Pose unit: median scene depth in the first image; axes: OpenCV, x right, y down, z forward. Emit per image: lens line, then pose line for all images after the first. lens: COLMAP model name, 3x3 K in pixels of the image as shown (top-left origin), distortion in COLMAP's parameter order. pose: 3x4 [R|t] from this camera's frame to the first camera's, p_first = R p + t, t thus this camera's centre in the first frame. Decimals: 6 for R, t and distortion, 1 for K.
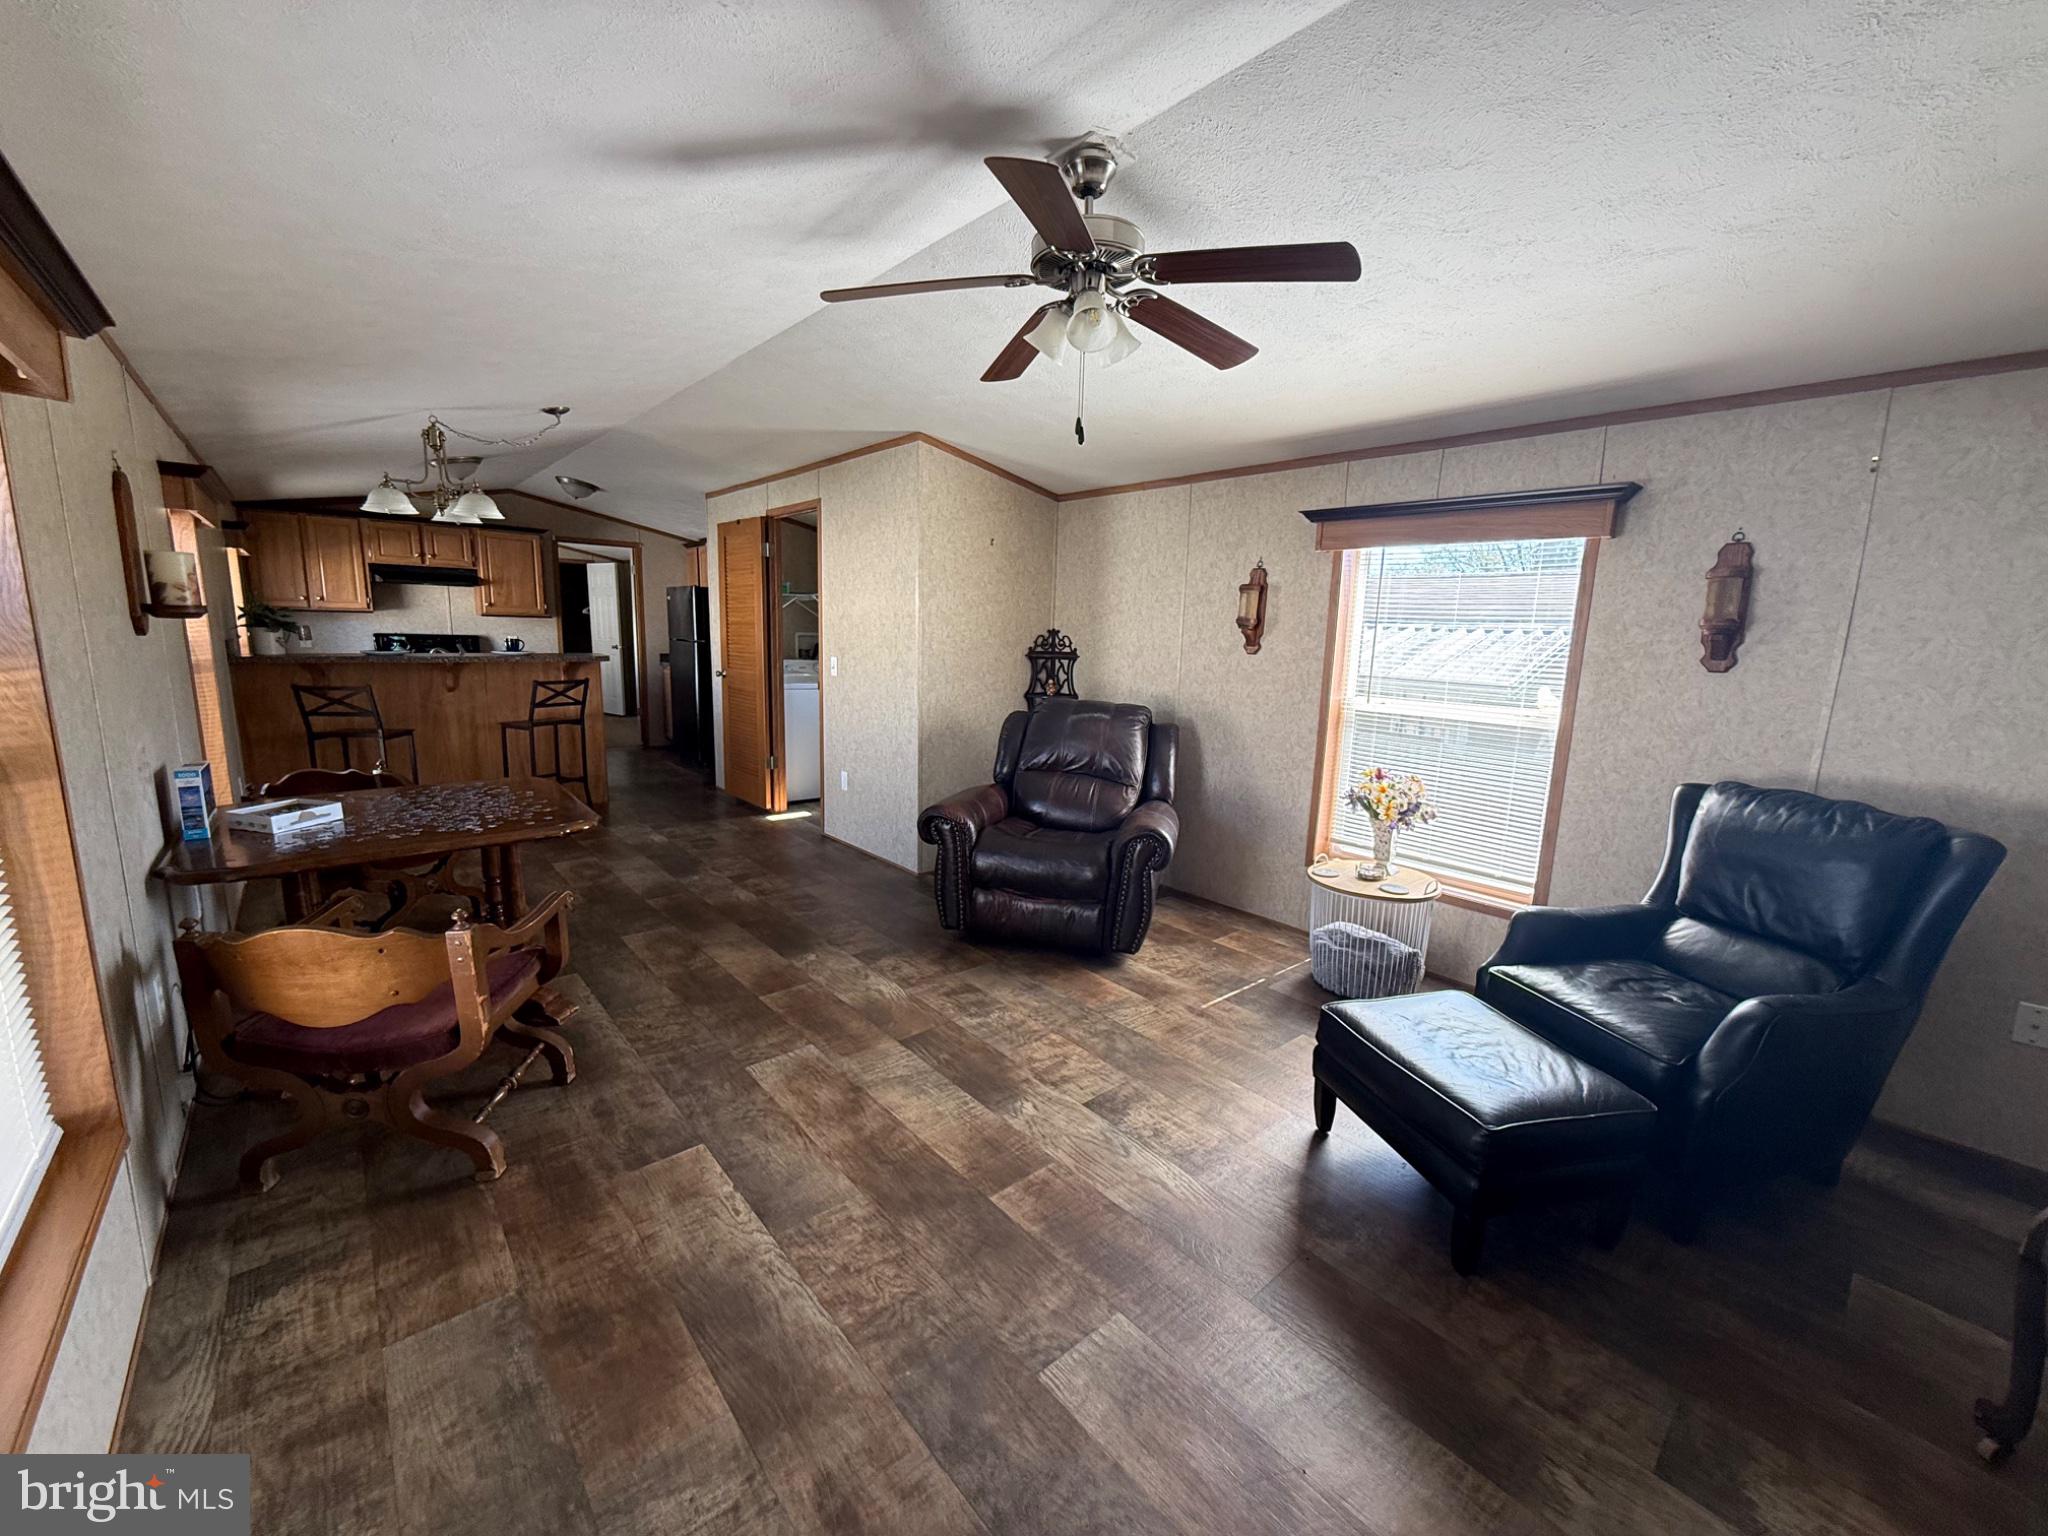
lens RADIAL K [[806.5, 0, 1024.0], [0, 806.5, 768.0], [0, 0, 1]] dist [0.000161, -0.000133]
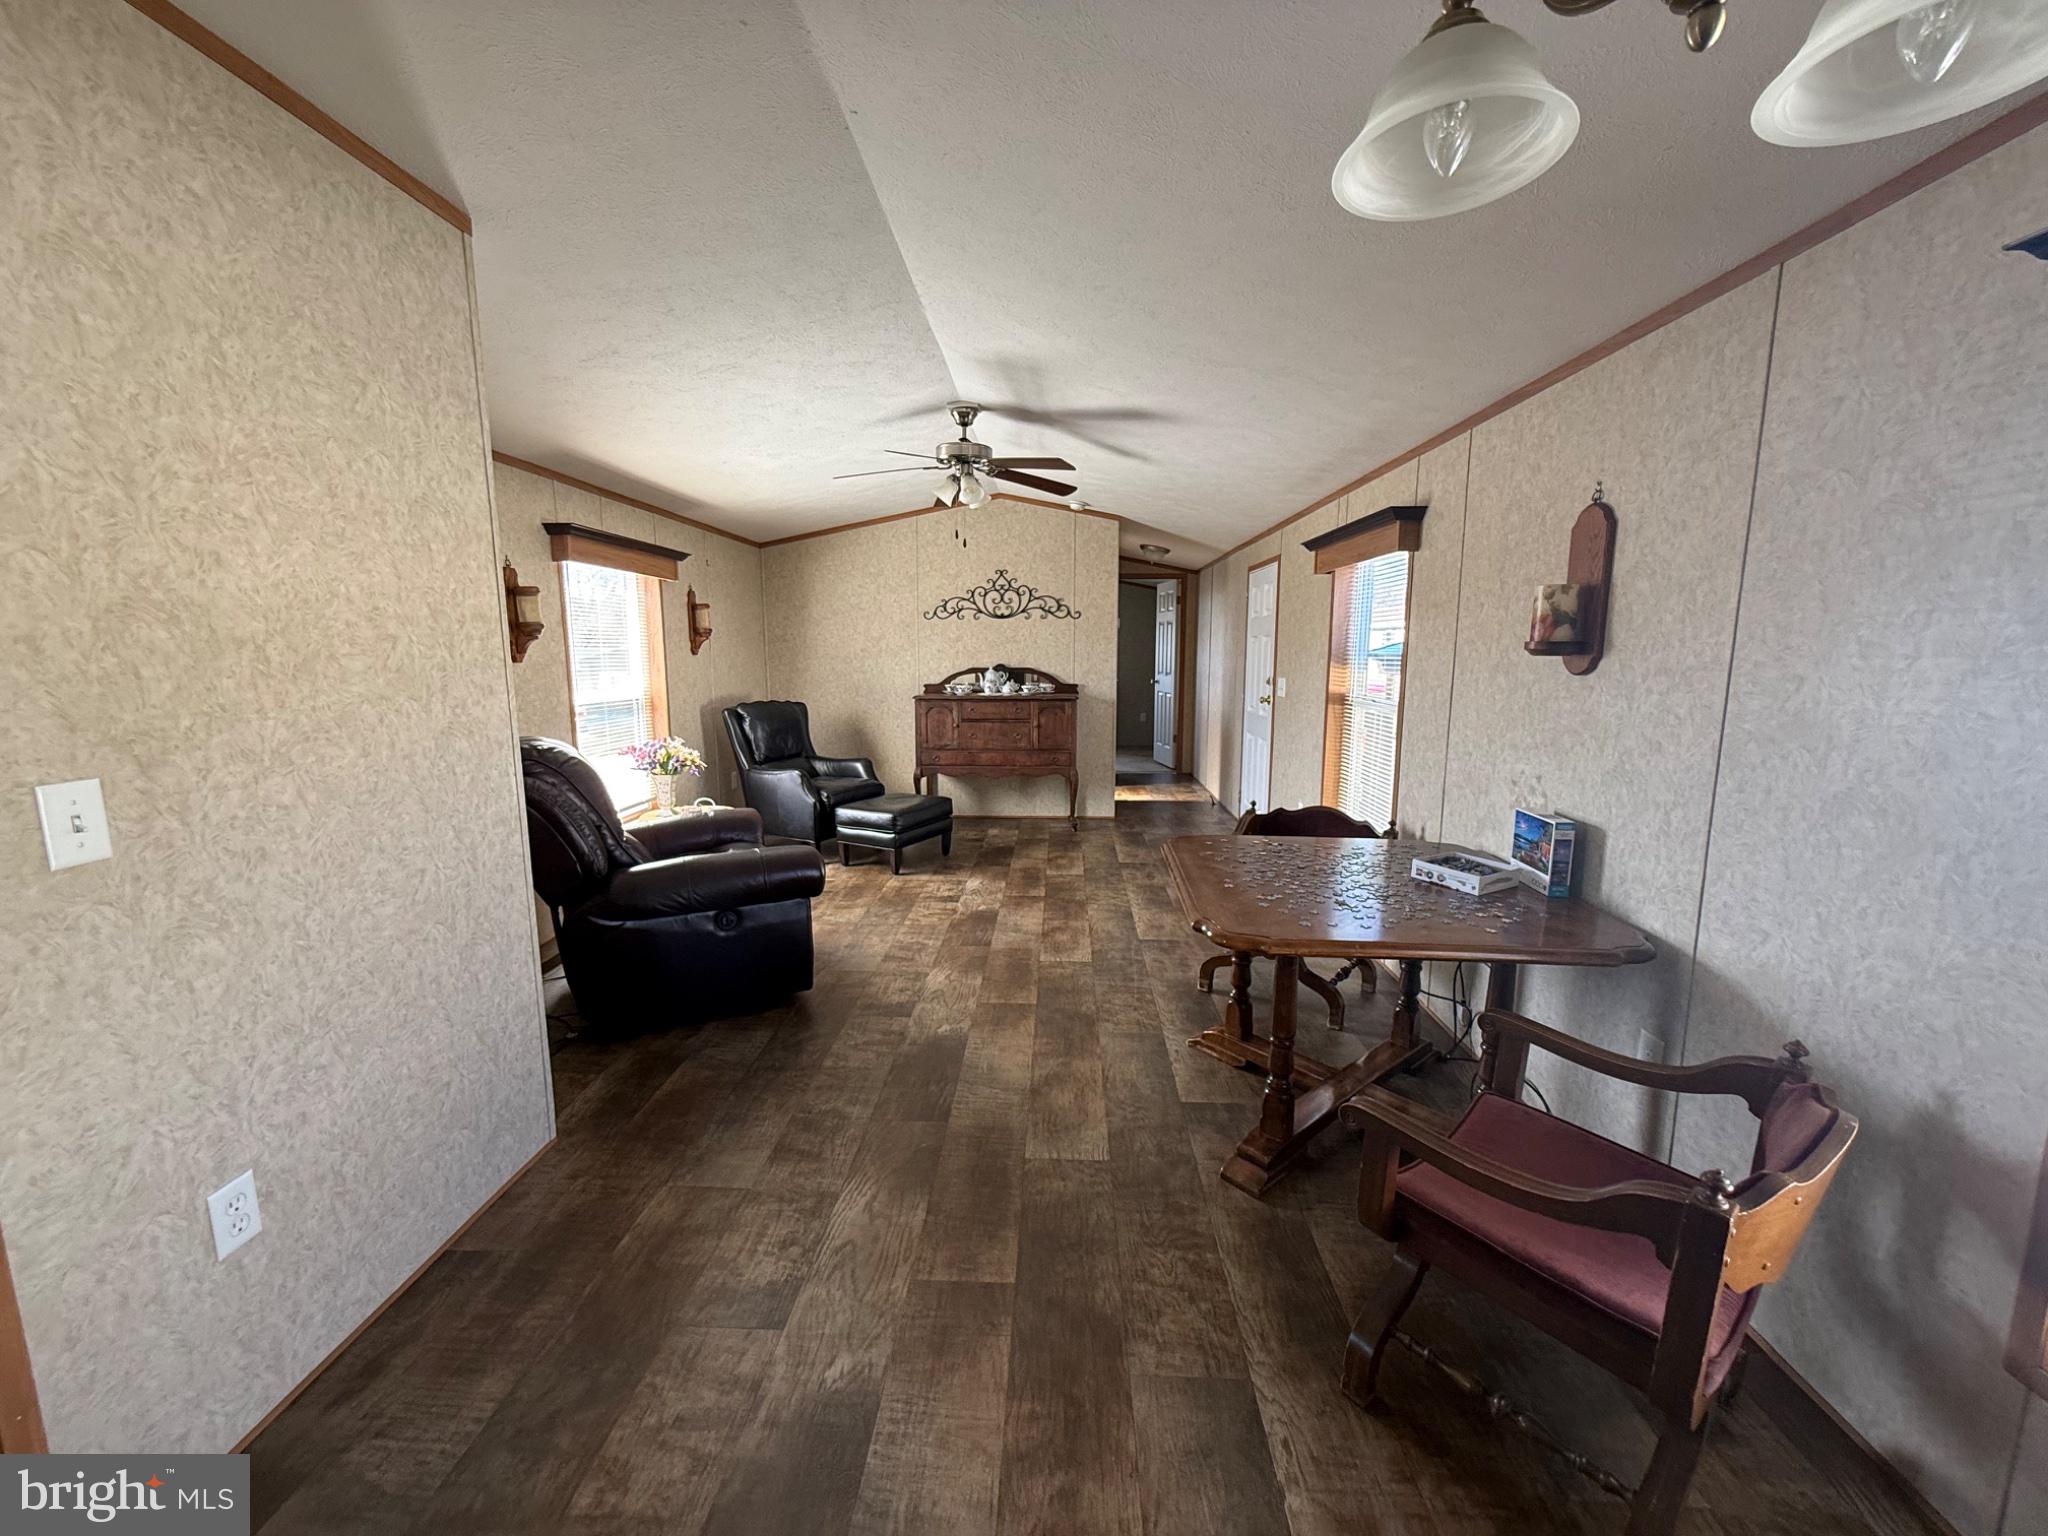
lens RADIAL K [[806.5, 0, 1024.0], [0, 806.5, 768.0], [0, 0, 1]] dist [0.000161, -0.000133]
pose [[-0.720715, -0.132645, 0.680423, -1.100855], [0.096714, 0.952685, 0.288162, -0.341060], [-0.686452, 0.273489, -0.673785, 1.819833]]
